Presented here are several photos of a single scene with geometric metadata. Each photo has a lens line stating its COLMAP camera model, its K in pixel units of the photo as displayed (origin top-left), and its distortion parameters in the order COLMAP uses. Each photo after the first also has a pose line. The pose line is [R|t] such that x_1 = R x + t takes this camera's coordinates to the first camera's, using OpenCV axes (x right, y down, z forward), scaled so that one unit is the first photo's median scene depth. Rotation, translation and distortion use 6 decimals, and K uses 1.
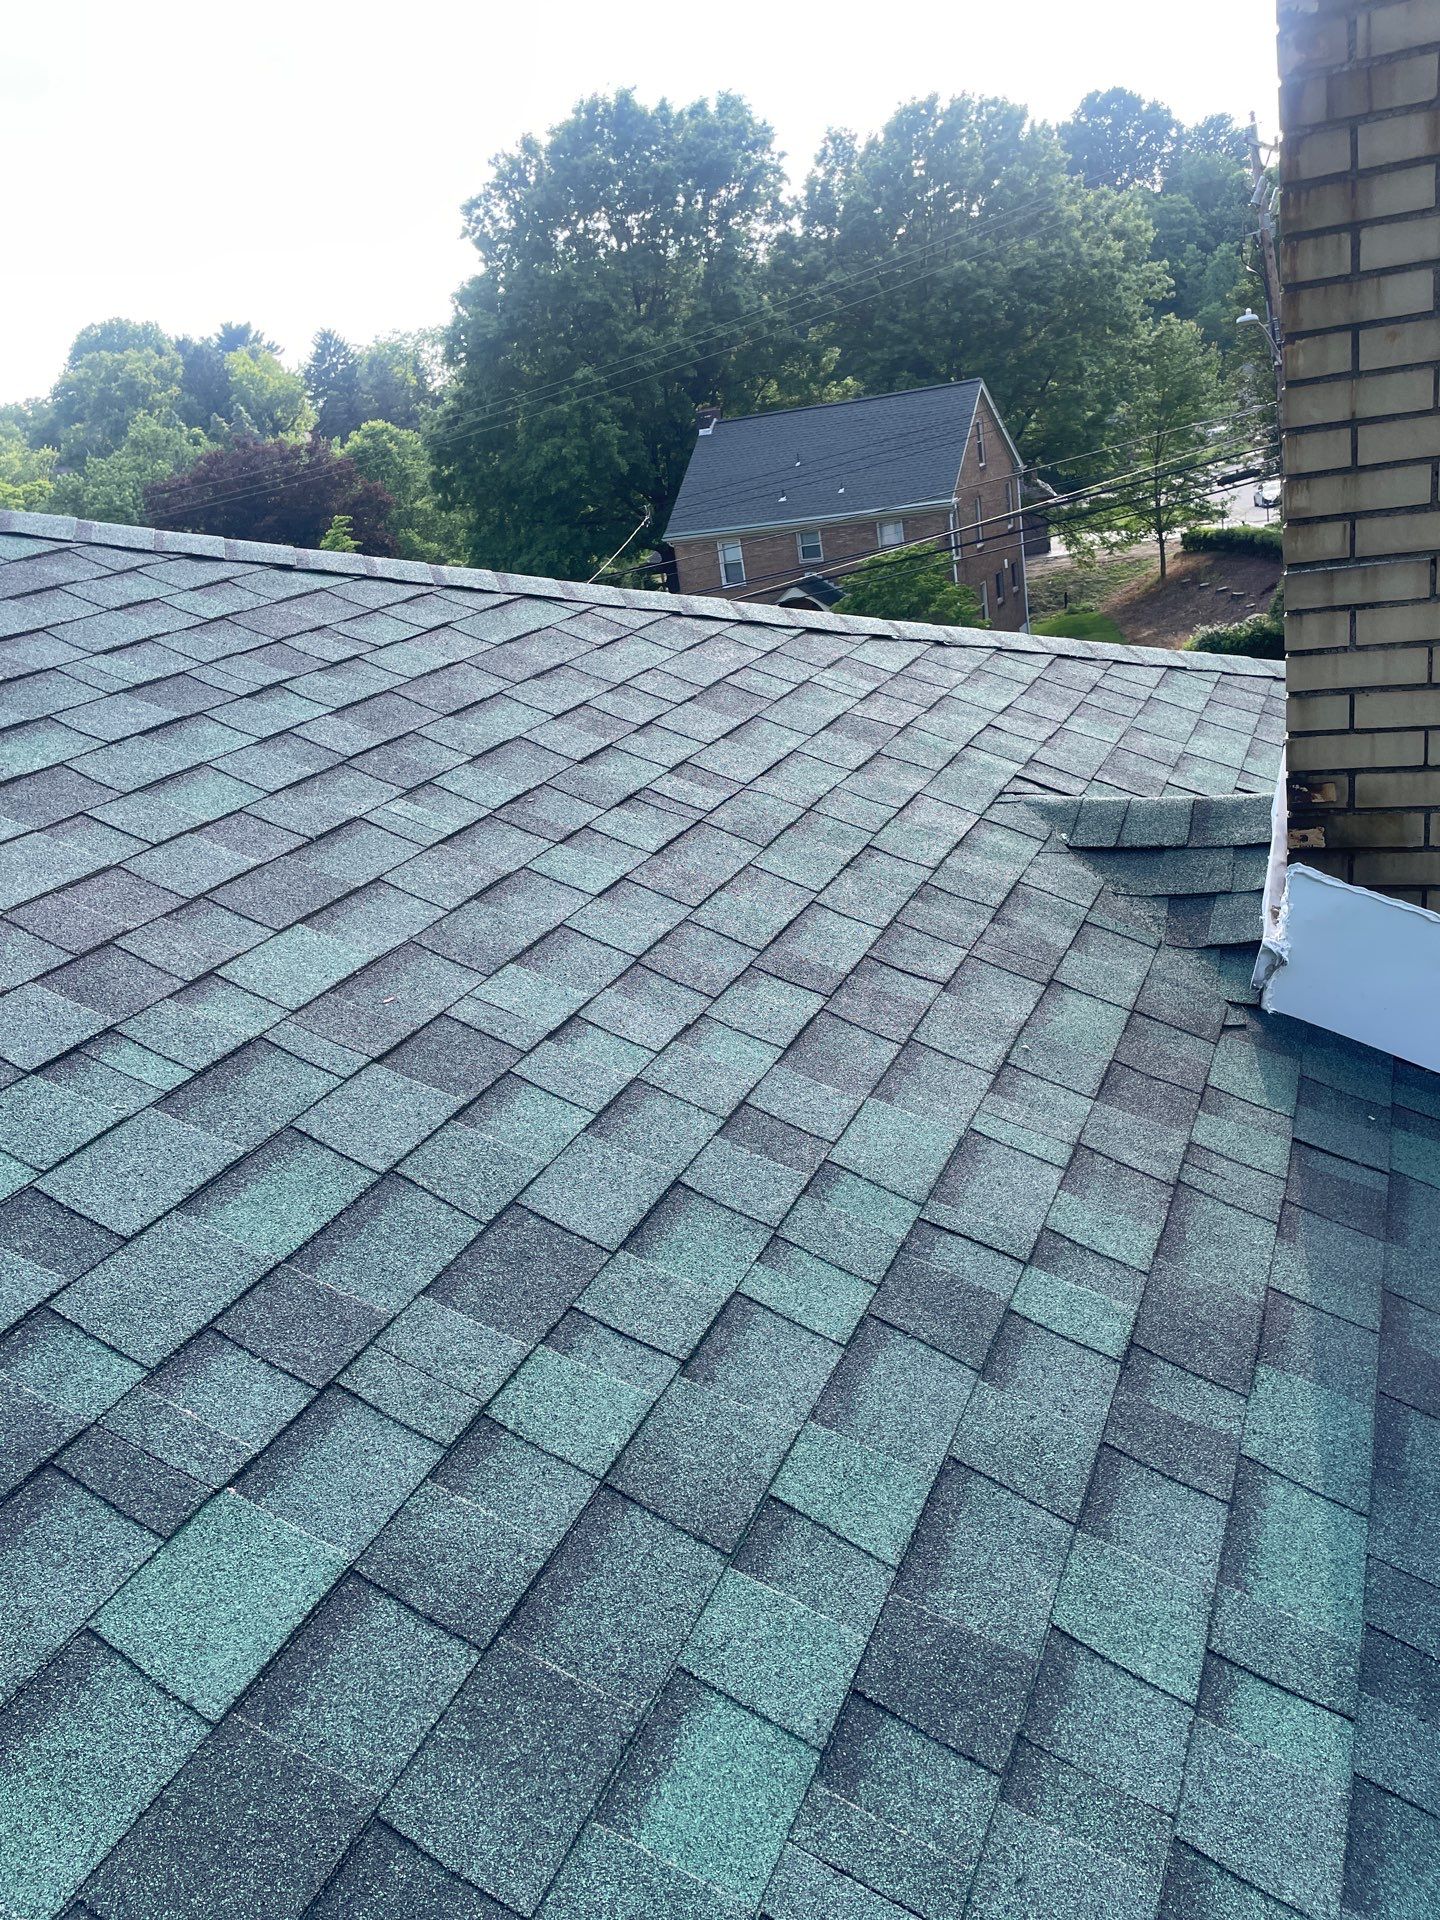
lens RADIAL K [[1412.7, 0, 717.3], [0, 1412.7, 968.7], [0, 0, 1]] dist [0.080674, -0.107712]
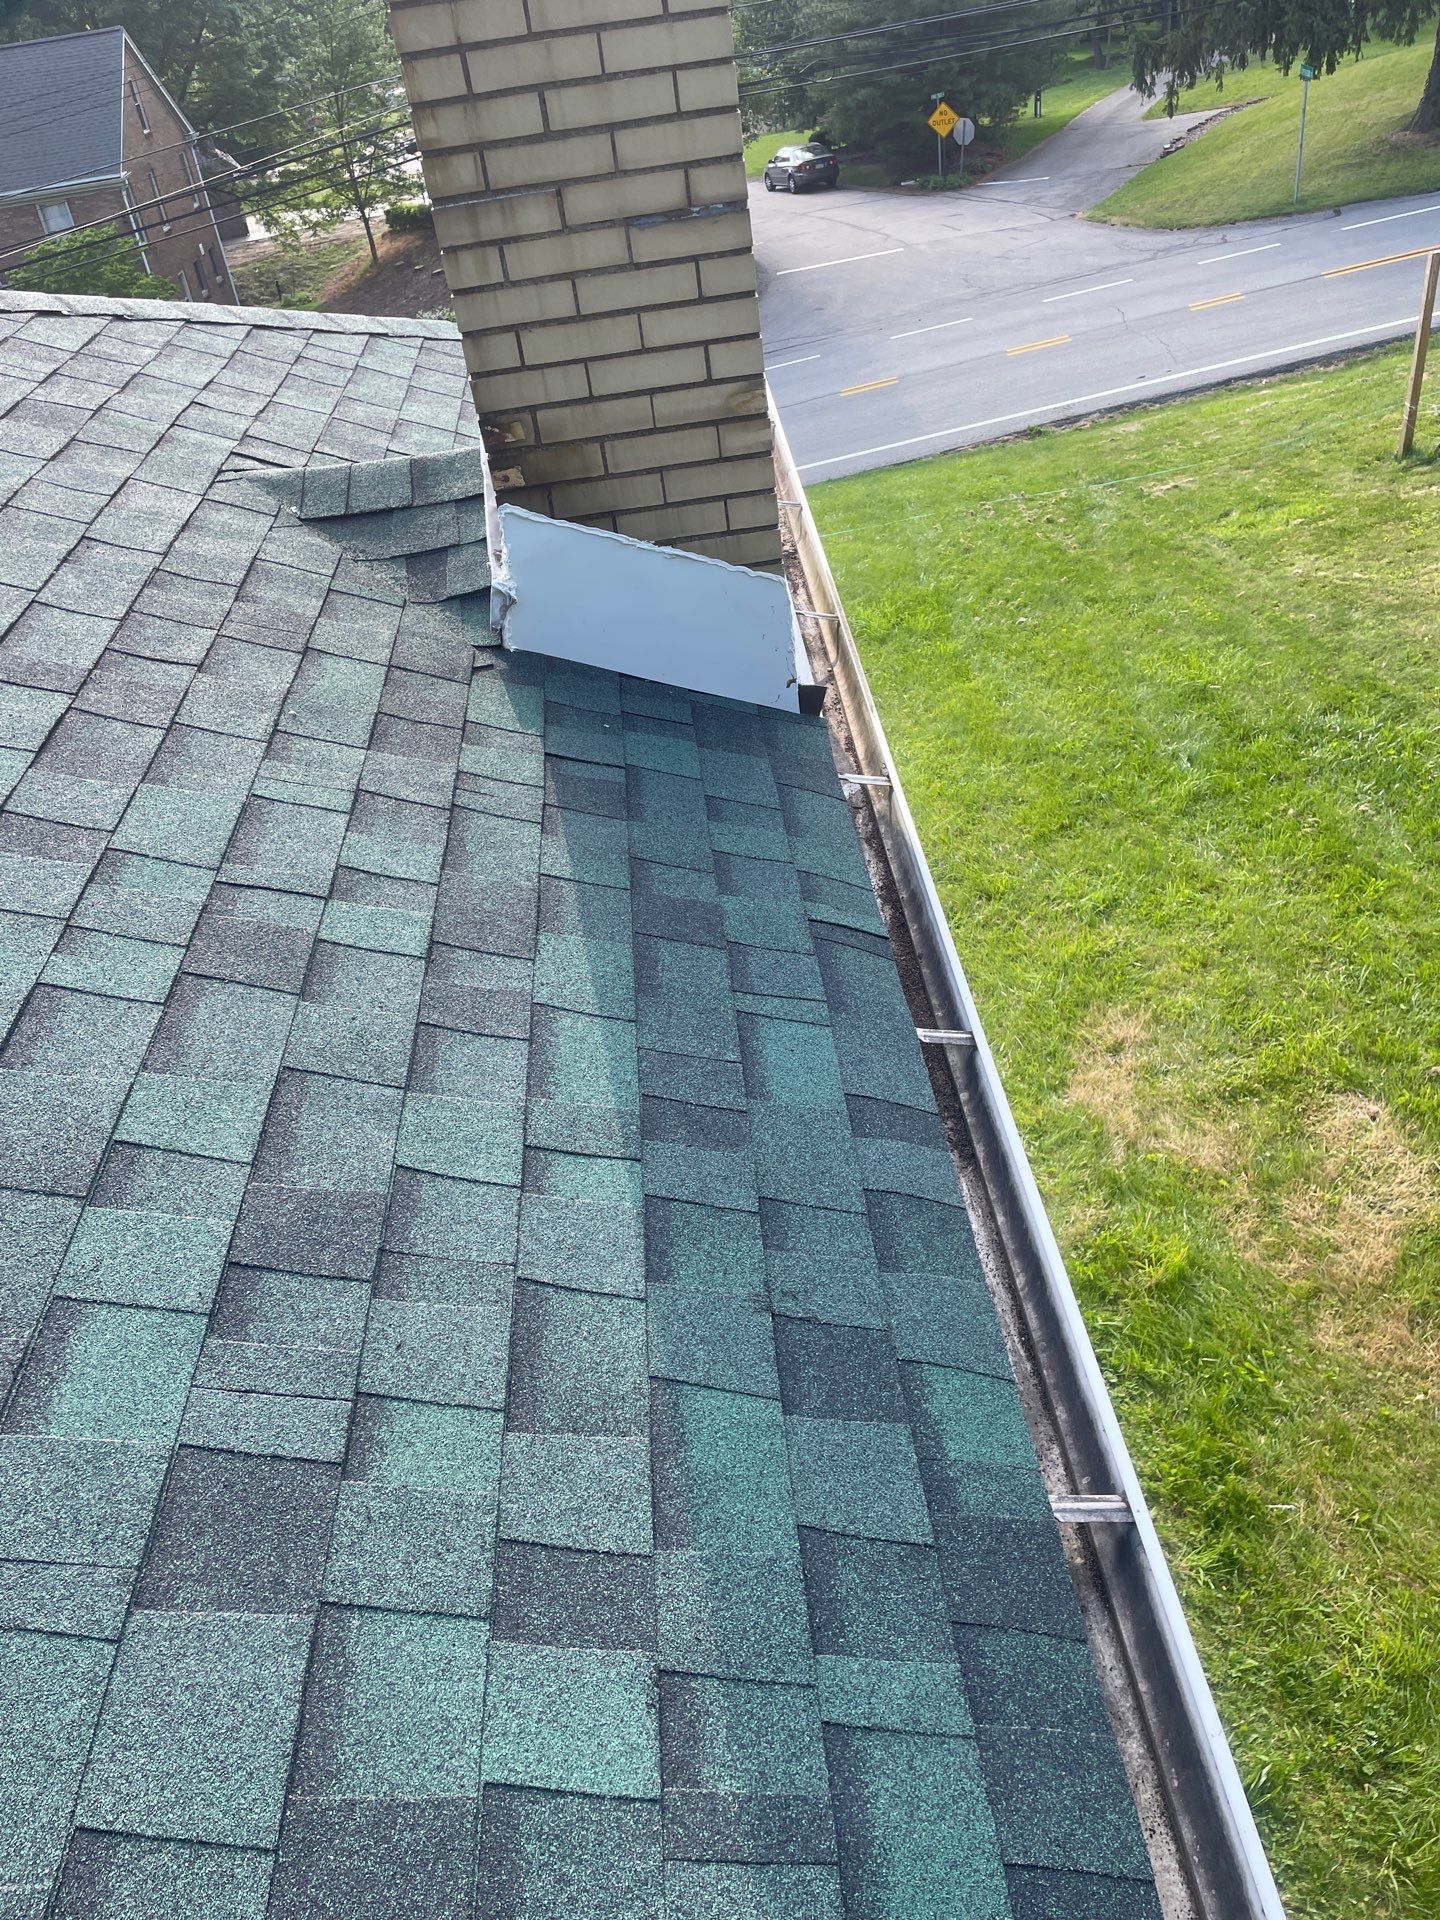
lens RADIAL K [[1412.7, 0, 717.3], [0, 1412.7, 968.7], [0, 0, 1]] dist [0.080674, -0.107712]
pose [[0.875991, -0.244881, 0.415539, 0.011681], [0.162488, 0.960998, 0.223787, 0.050029], [-0.454133, -0.128515, 0.881616, -0.072783]]
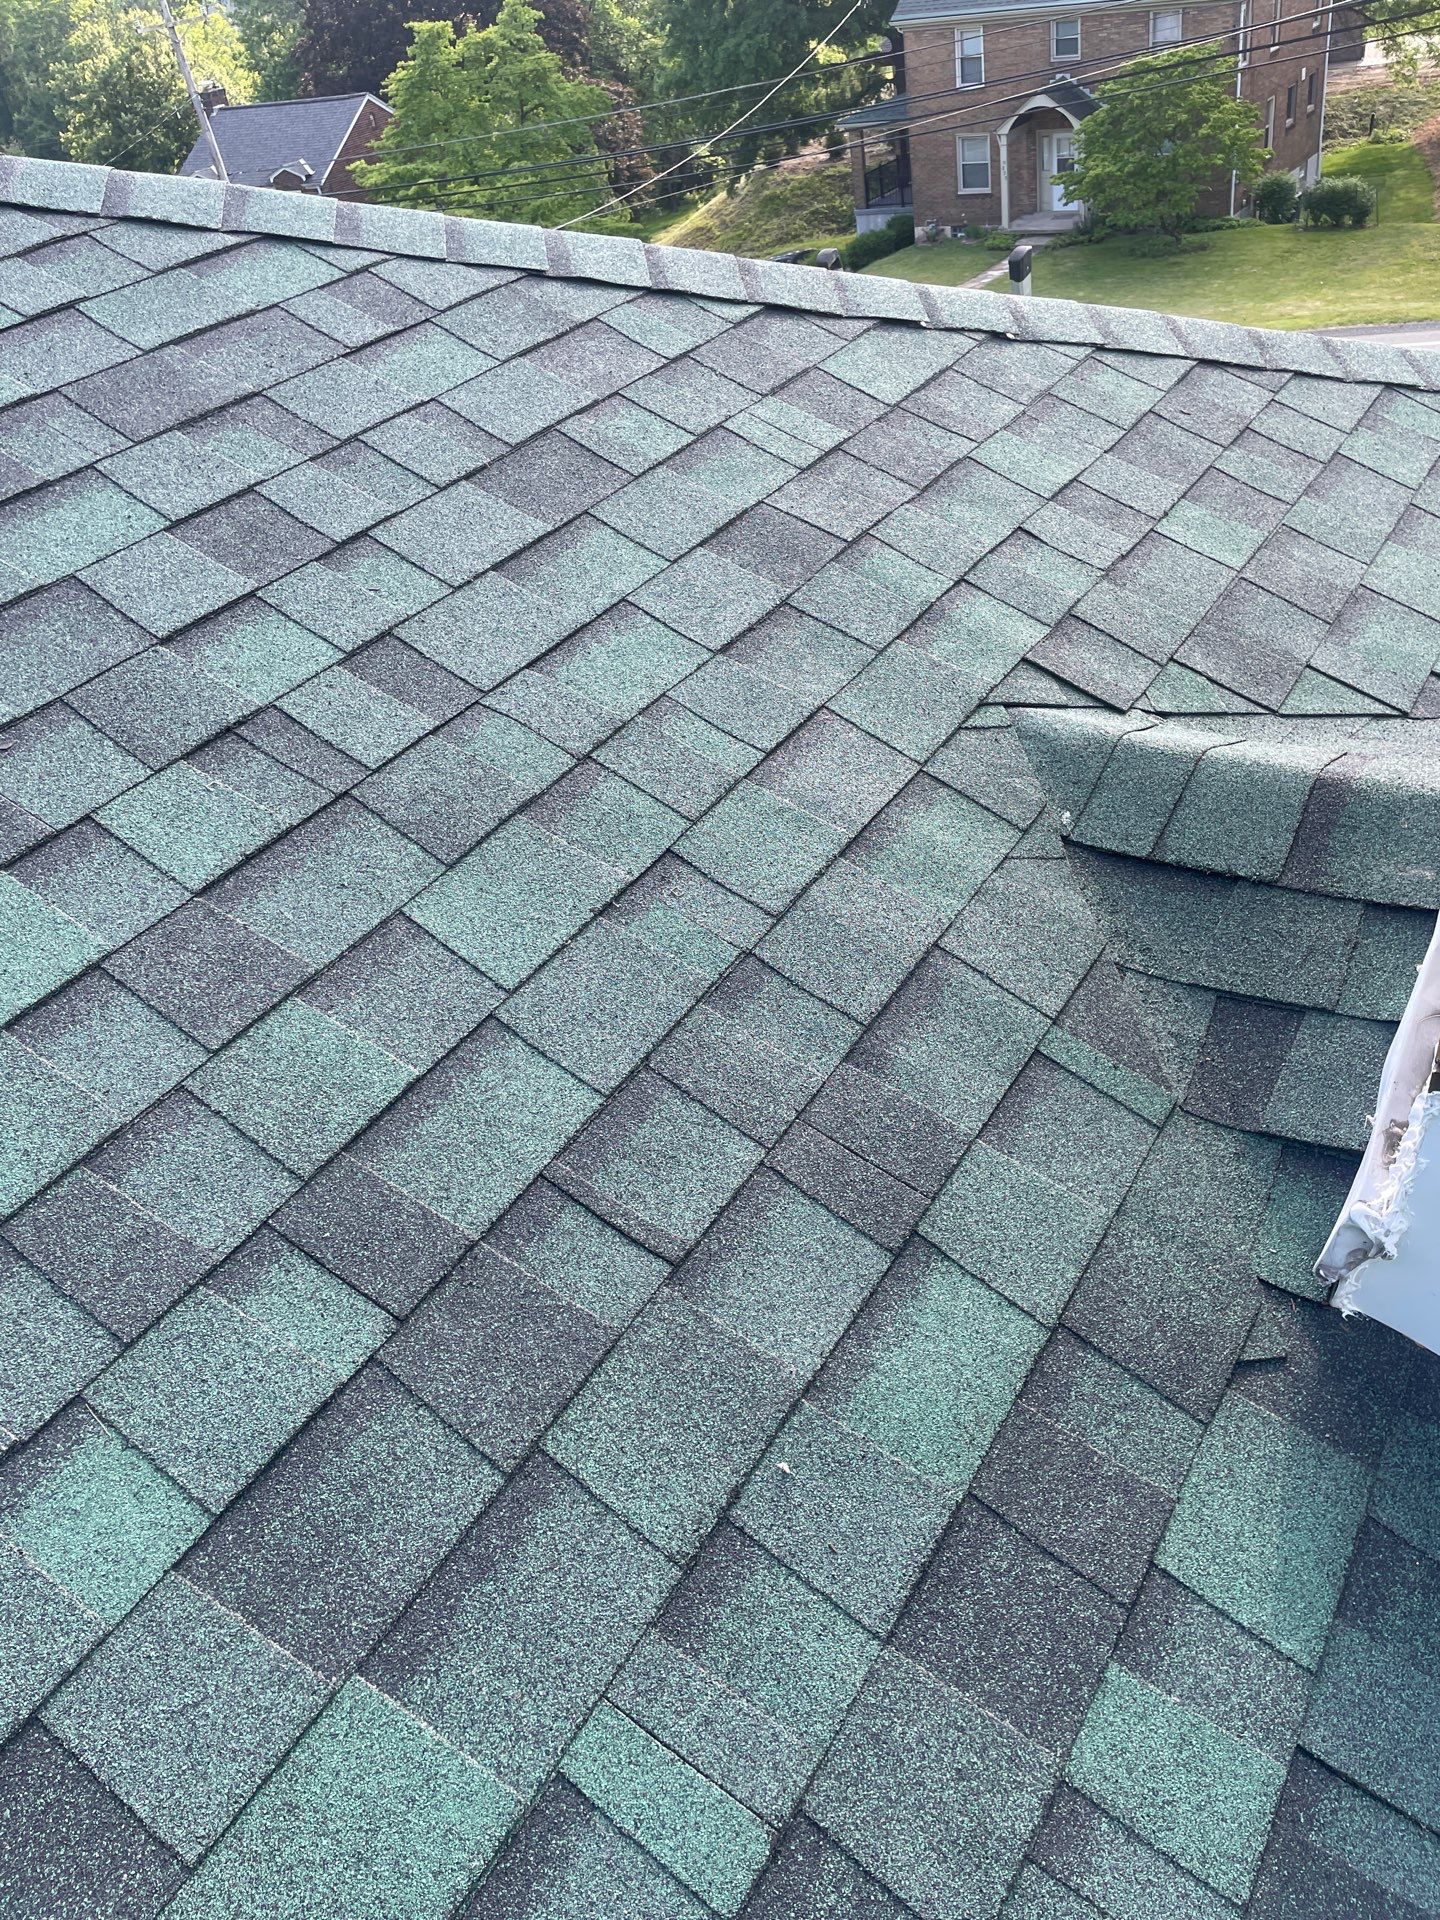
lens RADIAL K [[1405.8, 0, 757.9], [0, 1405.8, 961.7], [0, 0, 1]] dist [0.083427, -0.106365]
pose [[0.991407, 0.096535, -0.088274, 0.223211], [-0.066972, 0.954256, 0.291394, -0.239670], [0.112366, -0.282978, 0.952522, 0.554654]]
